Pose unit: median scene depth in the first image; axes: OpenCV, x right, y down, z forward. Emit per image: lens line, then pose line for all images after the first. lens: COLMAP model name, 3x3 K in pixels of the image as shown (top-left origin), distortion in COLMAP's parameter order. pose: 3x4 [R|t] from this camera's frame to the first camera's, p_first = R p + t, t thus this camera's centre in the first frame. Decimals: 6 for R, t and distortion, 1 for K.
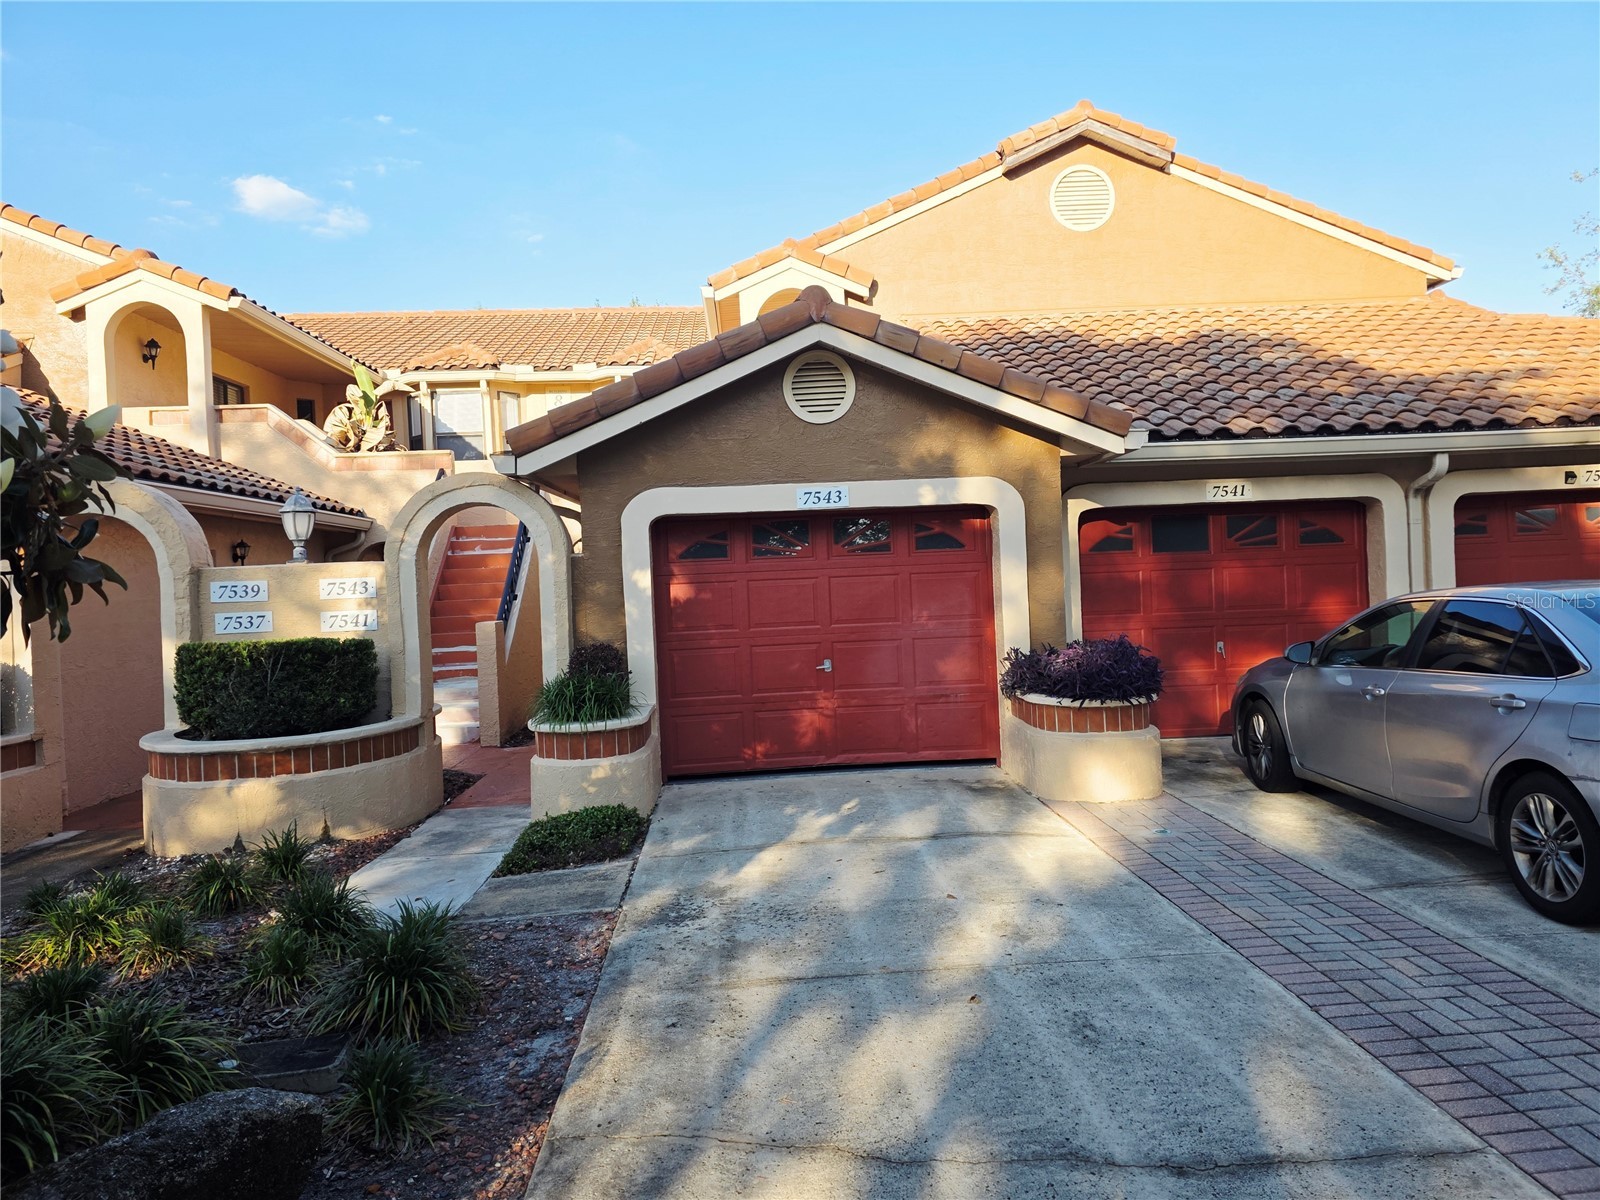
lens RADIAL K [[1084.5, 0, 811.9], [0, 1084.5, 589.6], [0, 0, 1]] dist [0.065990, -0.055156]
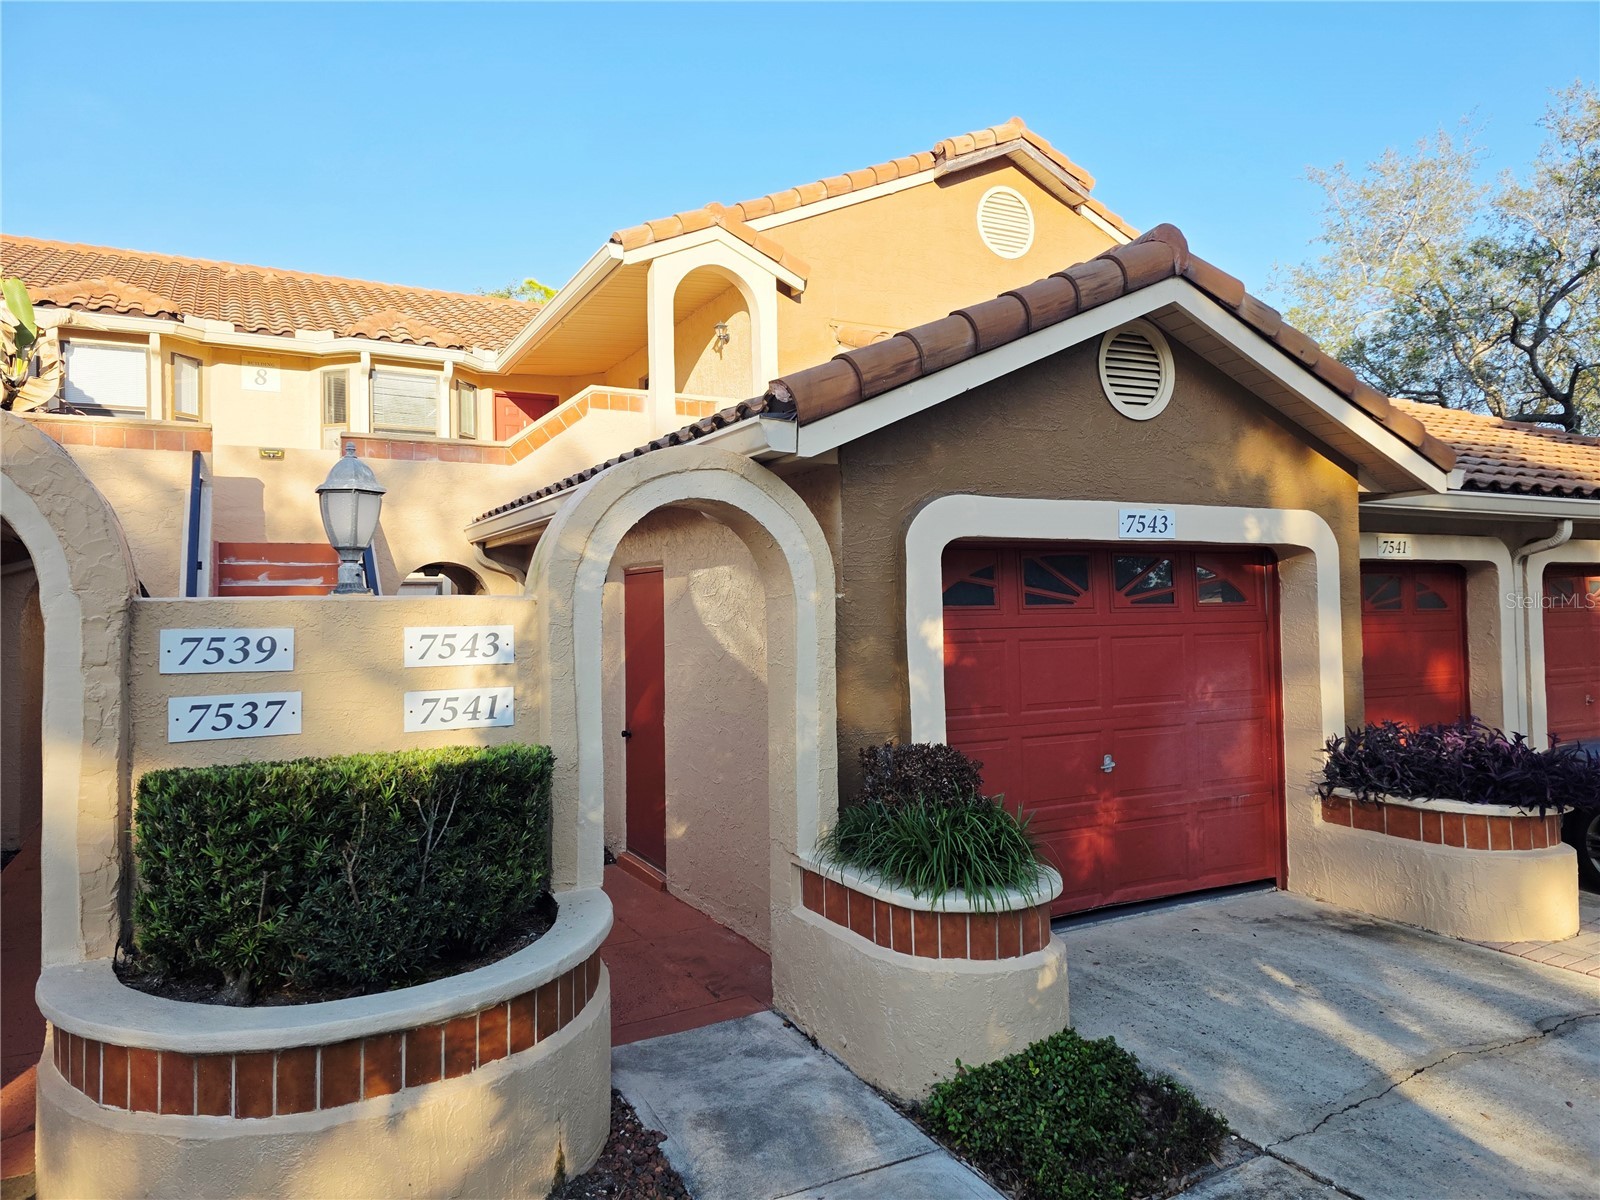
lens RADIAL K [[1084.5, 0, 826.1], [0, 1084.5, 583.8], [0, 0, 1]] dist [0.065990, -0.055156]
pose [[0.904377, 0.037414, 0.425090, -0.461458], [-0.015168, 0.998338, -0.055599, -0.003947], [-0.426464, 0.043835, 0.903442, 0.434942]]
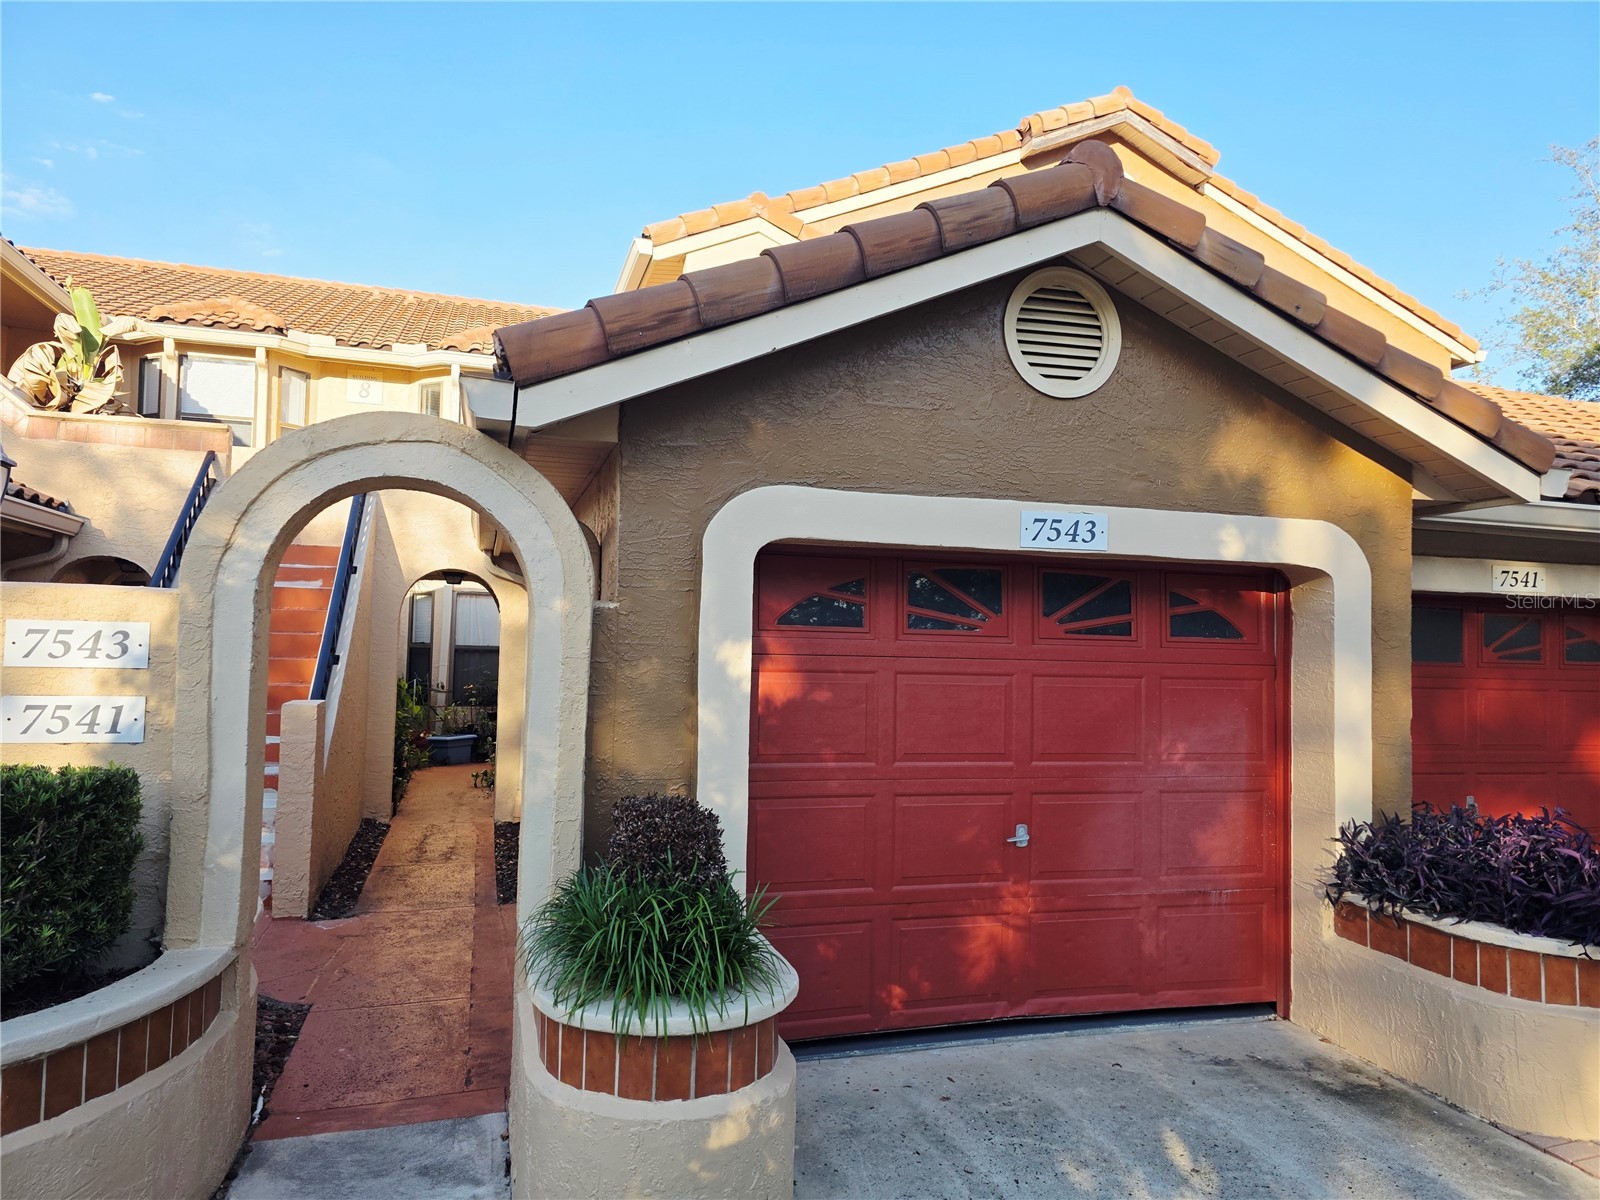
lens RADIAL K [[1084.5, 0, 801.5], [0, 1084.5, 593.5], [0, 0, 1]] dist [0.065990, -0.055156]
pose [[0.971633, 0.074774, 0.224363, -0.231419], [-0.061747, 0.996003, -0.064534, -0.009945], [-0.228291, 0.048849, 0.972367, 0.480602]]
